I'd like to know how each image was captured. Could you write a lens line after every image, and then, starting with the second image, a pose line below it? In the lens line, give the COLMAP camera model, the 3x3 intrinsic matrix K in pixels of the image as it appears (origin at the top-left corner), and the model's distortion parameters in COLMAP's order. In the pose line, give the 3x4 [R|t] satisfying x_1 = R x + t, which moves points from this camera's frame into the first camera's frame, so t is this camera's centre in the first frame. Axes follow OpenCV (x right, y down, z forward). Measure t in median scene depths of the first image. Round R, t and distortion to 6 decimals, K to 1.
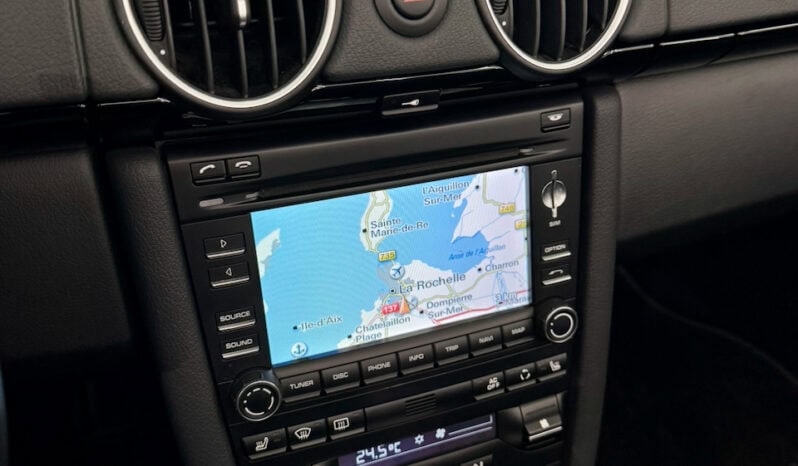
lens RADIAL K [[750.0, 0, 399.0], [0, 750.0, 233.0], [0, 0, 1]] dist [0.124456, -0.298727]
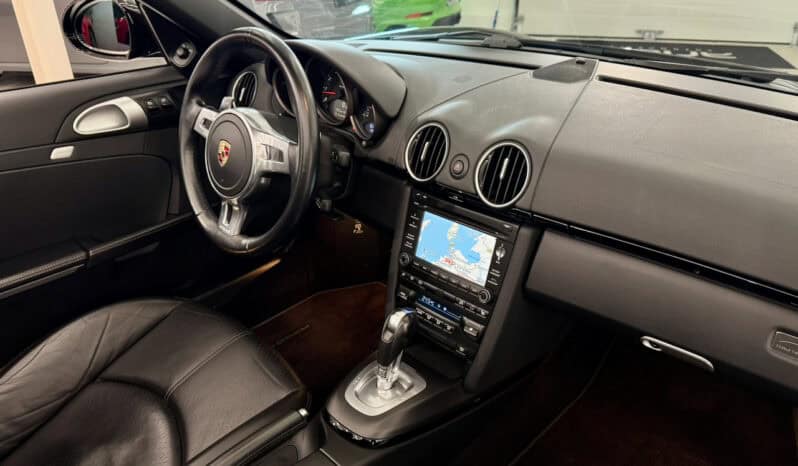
lens RADIAL K [[555.6, 0, 399.0], [0, 555.6, 233.0], [0, 0, 1]] dist [0.085013, -0.181647]
pose [[0.427948, 0.380552, -0.819781, 1.826175], [-0.490323, 0.859709, 0.143125, -0.238481], [0.759239, 0.340707, 0.554504, -0.495584]]
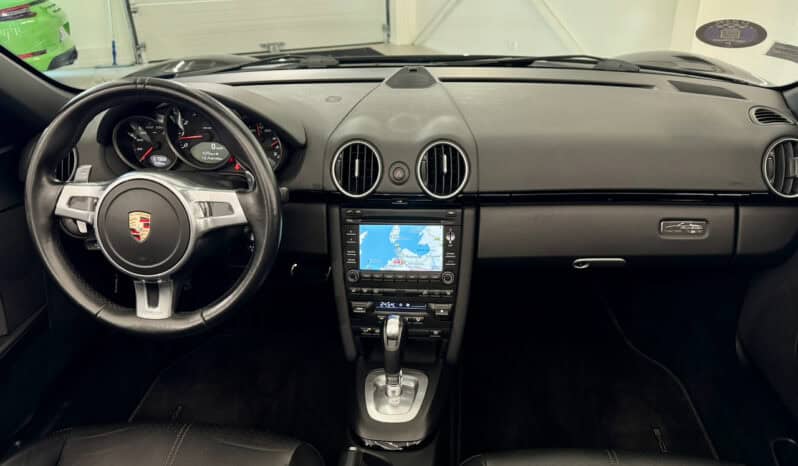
lens RADIAL K [[555.6, 0, 399.0], [0, 555.6, 233.0], [0, 0, 1]] dist [0.085013, -0.181647]
pose [[0.891910, 0.143217, -0.428936, 1.091504], [-0.201926, 0.974842, -0.094386, 0.217177], [0.404627, 0.170797, 0.898390, -1.309538]]
